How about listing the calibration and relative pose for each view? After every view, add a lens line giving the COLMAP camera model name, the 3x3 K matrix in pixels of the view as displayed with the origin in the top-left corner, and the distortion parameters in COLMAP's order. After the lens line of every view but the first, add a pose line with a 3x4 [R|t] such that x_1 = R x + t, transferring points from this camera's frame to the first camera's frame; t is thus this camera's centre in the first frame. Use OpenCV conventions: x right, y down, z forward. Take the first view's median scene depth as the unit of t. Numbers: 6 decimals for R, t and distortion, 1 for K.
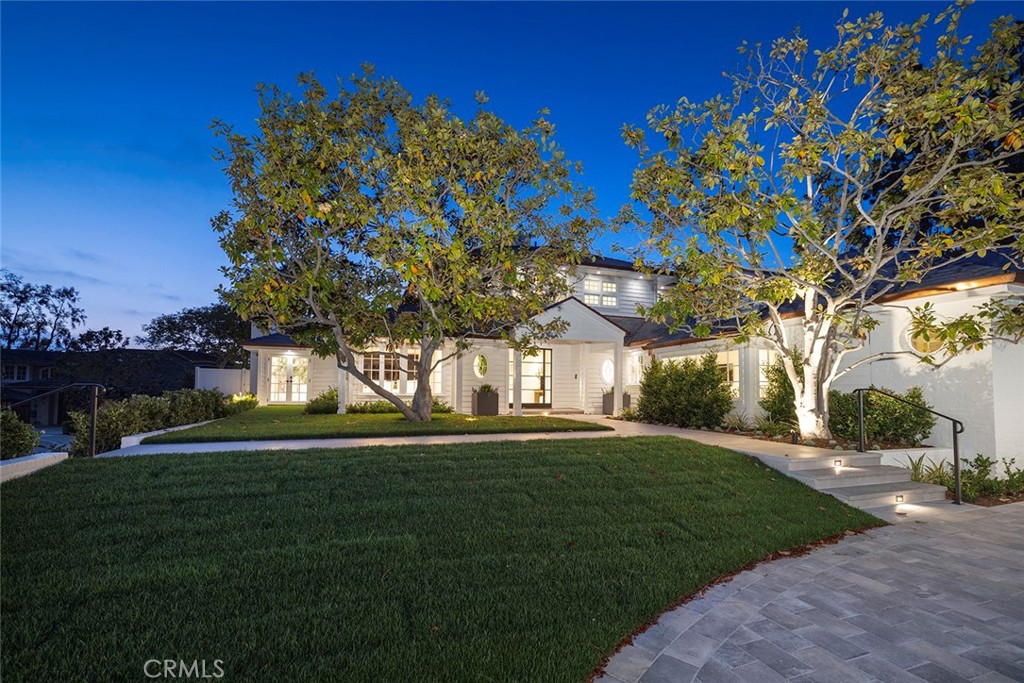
lens RADIAL K [[462.6, 0, 510.5], [0, 462.6, 377.6], [0, 0, 1]] dist [-0.000059, -0.000031]
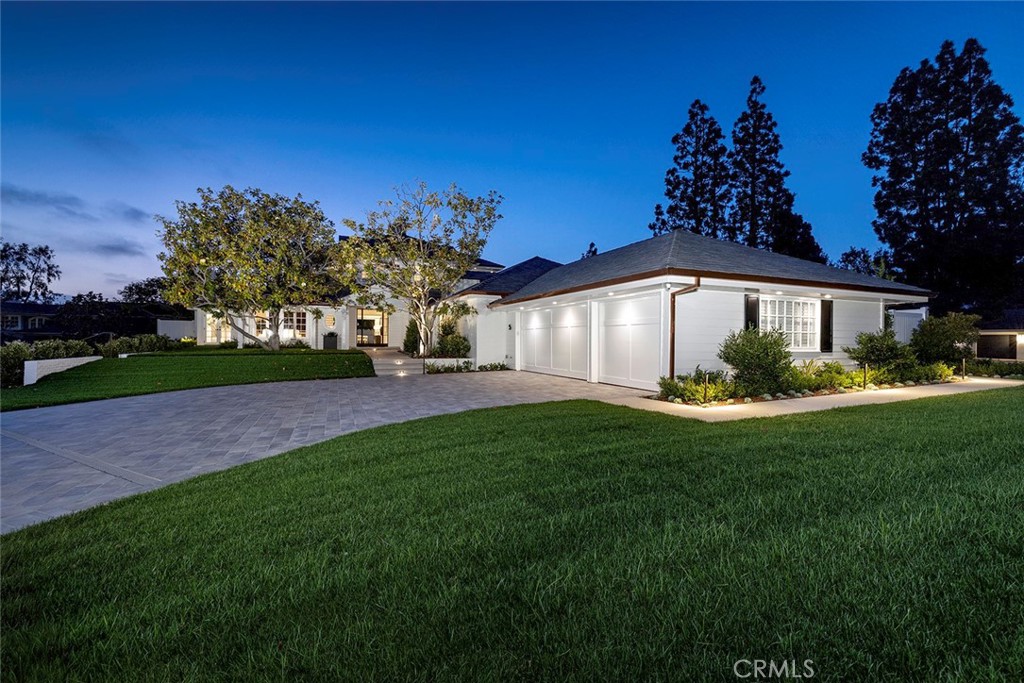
lens RADIAL K [[450.5, 0, 512.0], [0, 450.5, 341.5], [0, 0, 1]] dist [0.001067, -0.000130]
pose [[0.998373, 0.000398, 0.057015, 0.208057], [-0.002526, 0.999302, 0.037262, -0.005512], [-0.056961, -0.037345, 0.997678, -0.283164]]
